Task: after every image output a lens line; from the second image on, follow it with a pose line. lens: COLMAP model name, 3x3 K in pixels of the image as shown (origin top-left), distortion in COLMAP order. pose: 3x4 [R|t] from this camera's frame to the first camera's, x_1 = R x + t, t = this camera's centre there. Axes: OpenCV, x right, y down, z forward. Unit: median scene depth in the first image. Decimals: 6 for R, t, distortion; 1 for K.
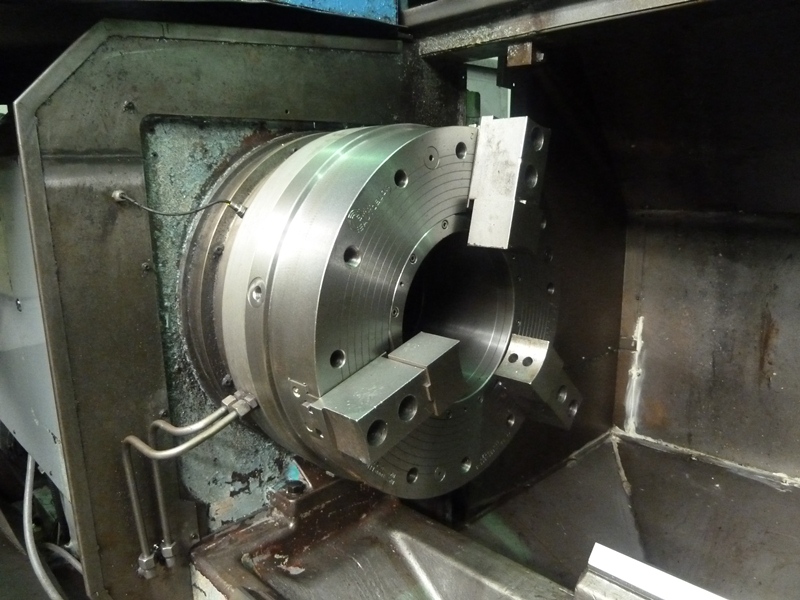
lens RADIAL K [[599.7, 0, 399.5], [0, 599.7, 301.5], [0, 0, 1]] dist [-0.035403, 0.004616]
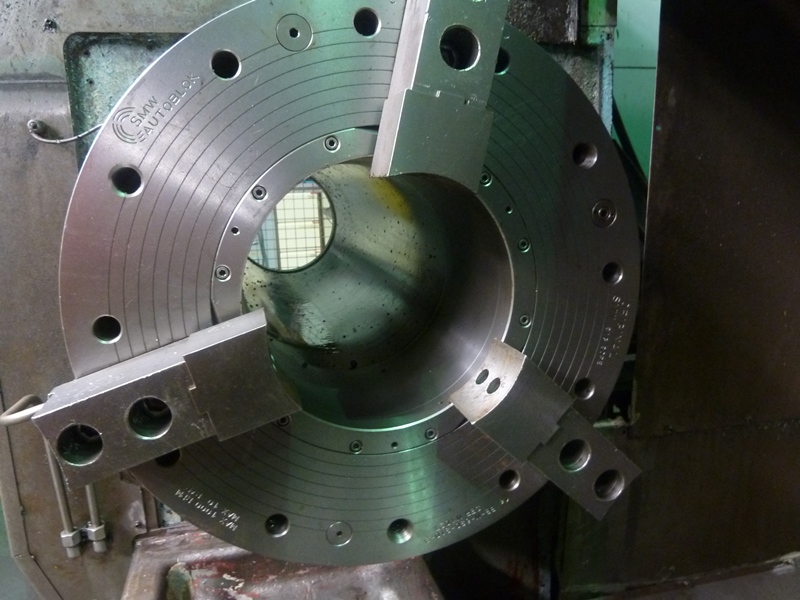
lens RADIAL K [[600.4, 0, 400.0], [0, 600.4, 300.0], [0, 0, 1]] dist [-0.036062, 0.004016]
pose [[0.864968, 0.088320, -0.493994, 0.386969], [-0.090720, 0.995692, 0.019168, 0.013597], [0.493559, 0.028236, 0.869254, 0.417932]]
